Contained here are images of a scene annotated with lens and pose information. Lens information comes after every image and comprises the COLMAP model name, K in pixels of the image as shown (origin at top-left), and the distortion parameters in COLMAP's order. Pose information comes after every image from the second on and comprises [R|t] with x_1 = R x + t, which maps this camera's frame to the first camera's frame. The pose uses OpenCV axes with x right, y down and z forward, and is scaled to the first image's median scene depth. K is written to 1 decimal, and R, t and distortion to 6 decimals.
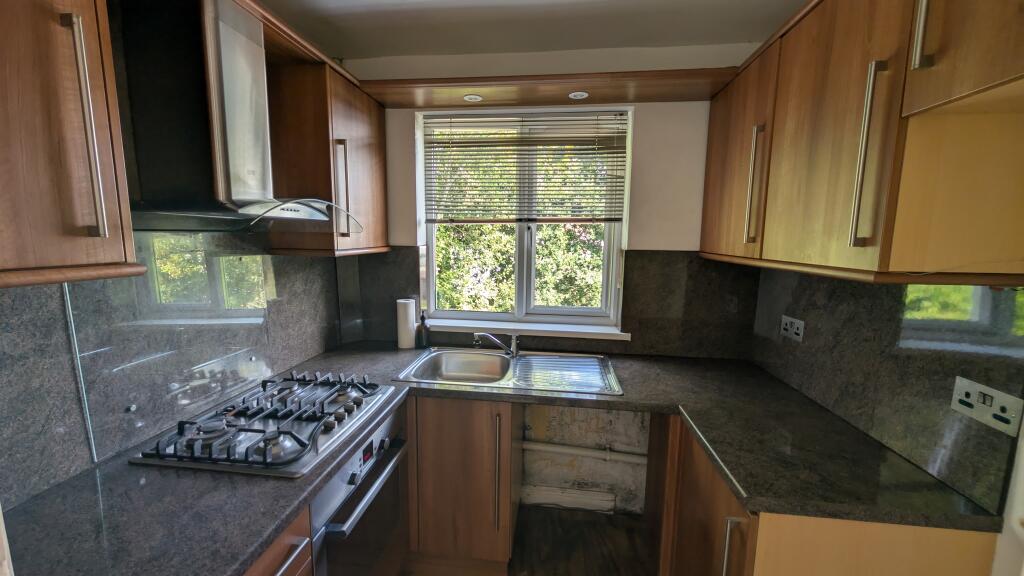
lens RADIAL K [[383.4, 0, 512.0], [0, 383.4, 288.0], [0, 0, 1]] dist [0.001248, 0.000084]
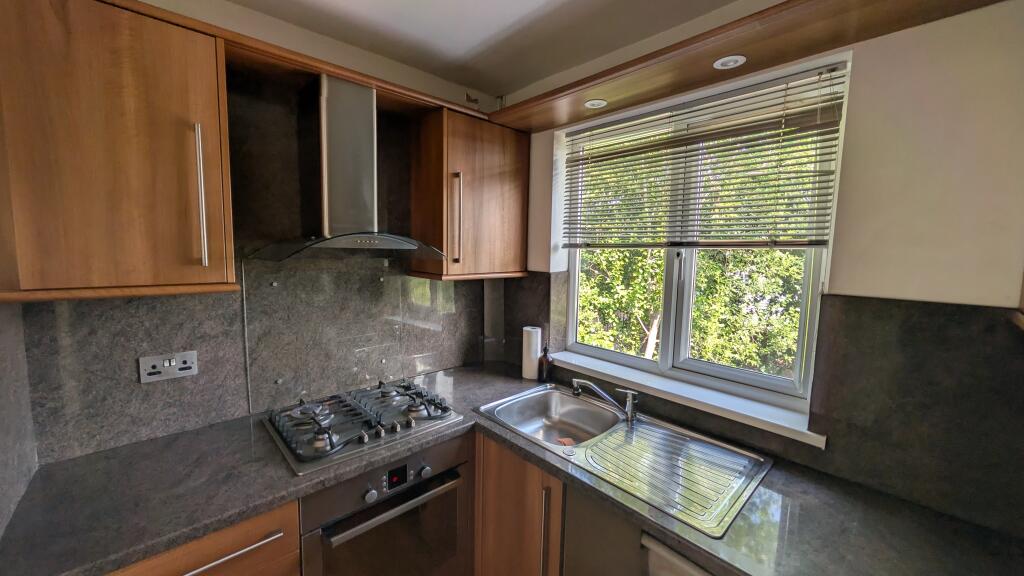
lens RADIAL K [[383.4, 0, 512.0], [0, 383.4, 288.0], [0, 0, 1]] dist [0.001248, 0.000084]
pose [[0.764818, 0.066545, -0.640800, 0.302558], [-0.096160, 0.995300, -0.011412, -0.053917], [0.637029, 0.070348, 0.767623, 0.233543]]
